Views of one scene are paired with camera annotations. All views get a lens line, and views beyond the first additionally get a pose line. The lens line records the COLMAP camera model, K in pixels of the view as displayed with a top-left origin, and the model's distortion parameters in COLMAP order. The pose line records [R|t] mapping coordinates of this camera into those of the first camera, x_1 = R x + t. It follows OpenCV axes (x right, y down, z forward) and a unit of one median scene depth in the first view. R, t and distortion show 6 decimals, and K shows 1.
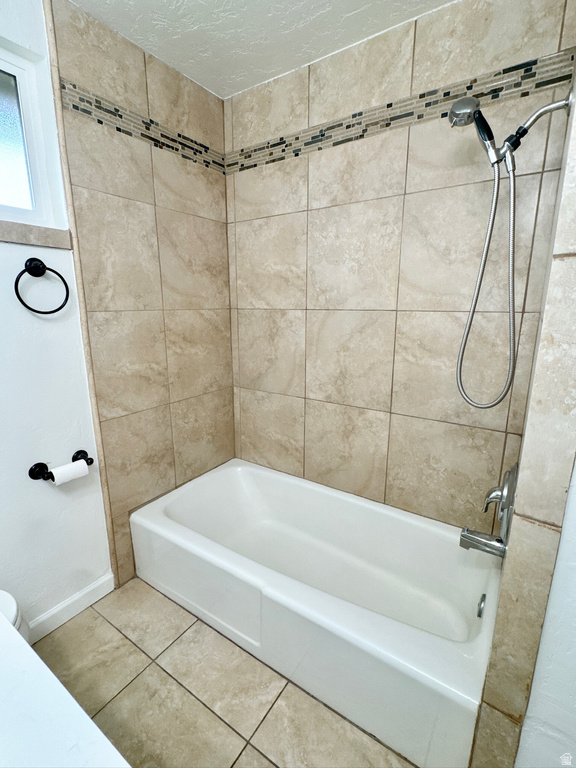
lens RADIAL K [[360.1, 0, 287.3], [0, 360.1, 385.0], [0, 0, 1]] dist [-0.002497, -0.001384]
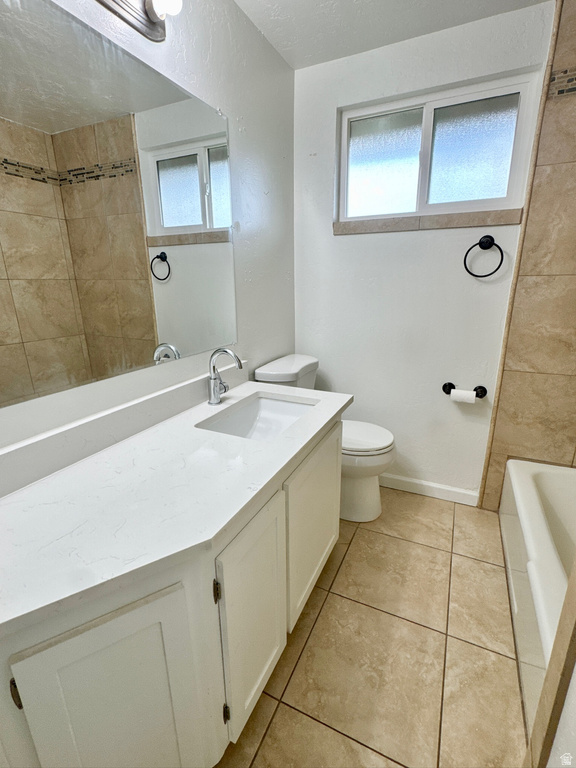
lens RADIAL K [[360.1, 0, 288.3], [0, 360.1, 383.2], [0, 0, 1]] dist [-0.002497, -0.001384]
pose [[0.150969, 0.272367, -0.950276, 0.549697], [-0.204337, 0.949131, 0.239576, 0.004534], [0.967189, 0.158008, 0.198944, 0.077973]]
